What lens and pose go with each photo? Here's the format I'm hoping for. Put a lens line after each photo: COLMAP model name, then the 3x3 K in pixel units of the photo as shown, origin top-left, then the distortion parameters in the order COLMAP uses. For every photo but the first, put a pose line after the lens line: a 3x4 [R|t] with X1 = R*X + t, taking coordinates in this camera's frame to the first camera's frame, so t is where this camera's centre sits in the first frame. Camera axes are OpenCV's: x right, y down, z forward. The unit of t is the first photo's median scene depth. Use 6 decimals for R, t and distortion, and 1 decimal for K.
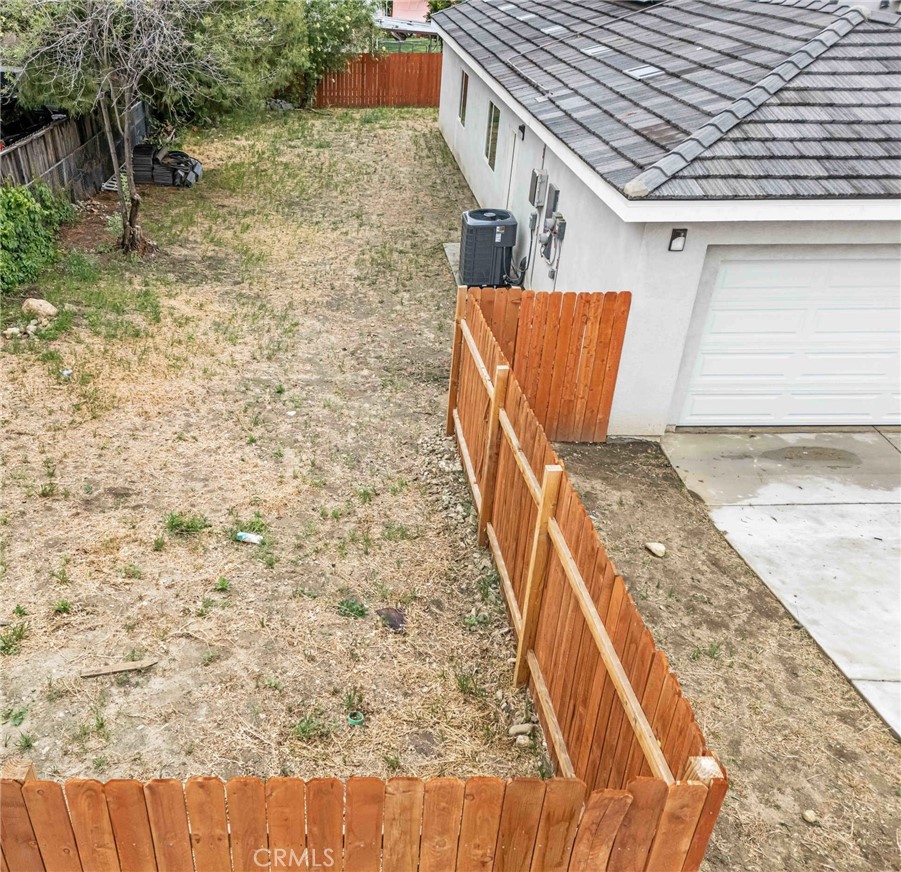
lens RADIAL K [[845.8, 0, 448.8], [0, 845.8, 436.8], [0, 0, 1]] dist [0.010824, 0.000000]
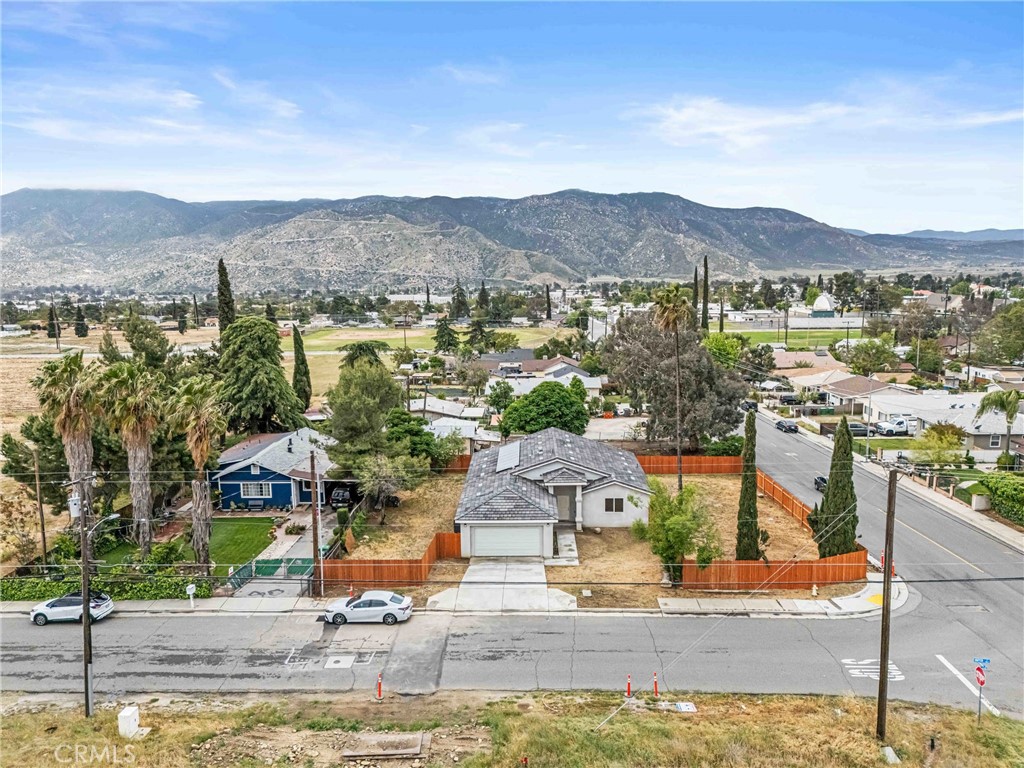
lens RADIAL K [[714.4, 0, 509.5], [0, 714.4, 383.2], [0, 0, 1]] dist [-0.005625, -0.000655]
pose [[0.990212, -0.031287, -0.136020, 0.917966], [-0.024341, 0.920906, -0.389024, 0.603851], [0.137433, 0.388527, 0.911131, -2.943217]]
